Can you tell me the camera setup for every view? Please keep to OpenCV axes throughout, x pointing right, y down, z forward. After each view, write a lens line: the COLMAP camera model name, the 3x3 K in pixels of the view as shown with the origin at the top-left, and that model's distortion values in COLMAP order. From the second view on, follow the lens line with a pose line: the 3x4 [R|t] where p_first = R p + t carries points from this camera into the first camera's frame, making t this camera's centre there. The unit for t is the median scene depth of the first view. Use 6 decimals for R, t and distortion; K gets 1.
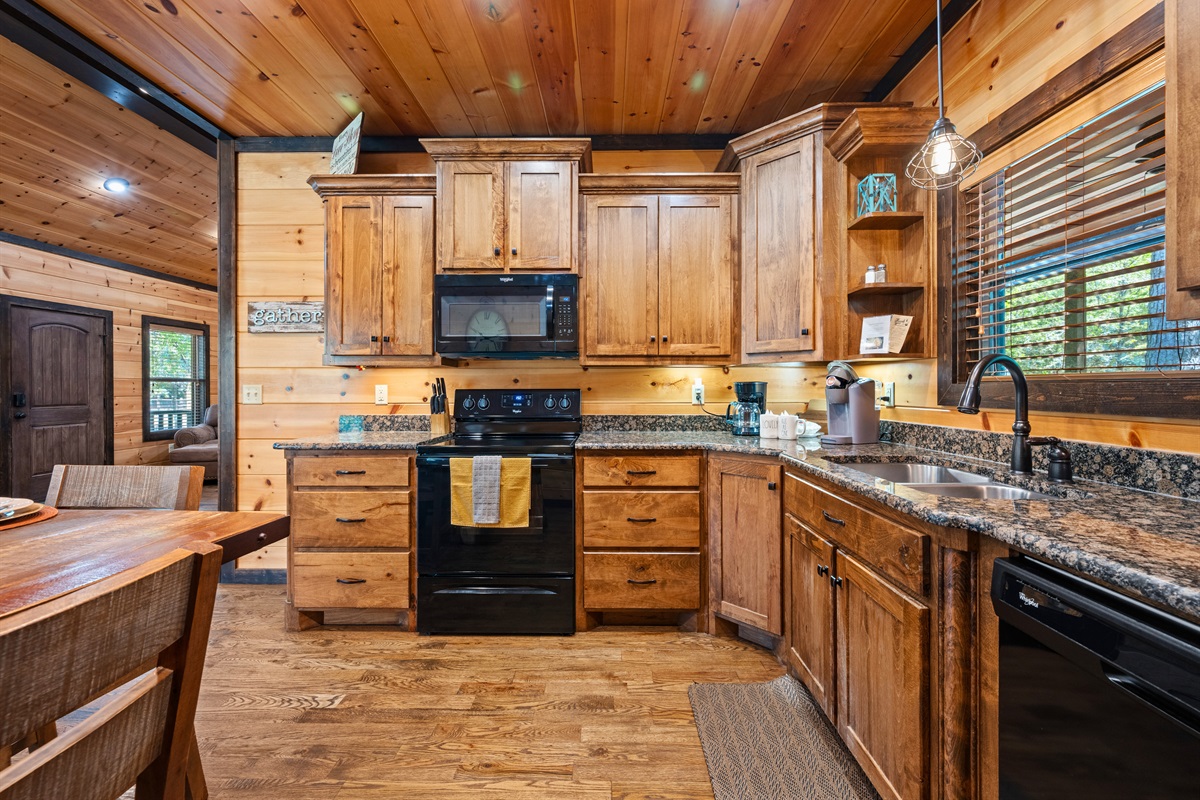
lens RADIAL K [[488.9, 0, 604.3], [0, 488.9, 395.4], [0, 0, 1]] dist [0.000362, -0.000025]
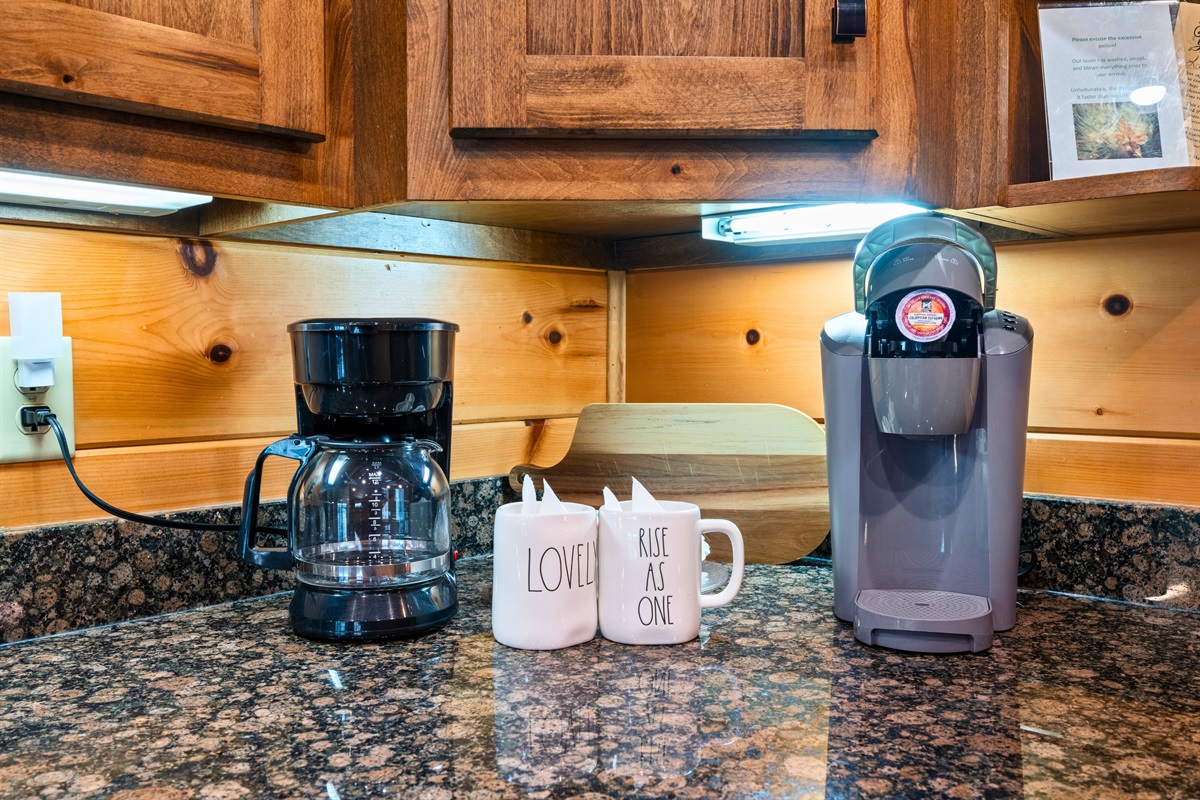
lens RADIAL K [[1062.2, 0, 600.0], [0, 1062.2, 400.0], [0, 0, 1]] dist [0.002541, 0.000885]
pose [[0.671471, -0.032169, 0.740333, 0.069077], [0.013959, 0.999429, 0.030766, -0.010224], [-0.740900, -0.010325, 0.671536, 0.711267]]
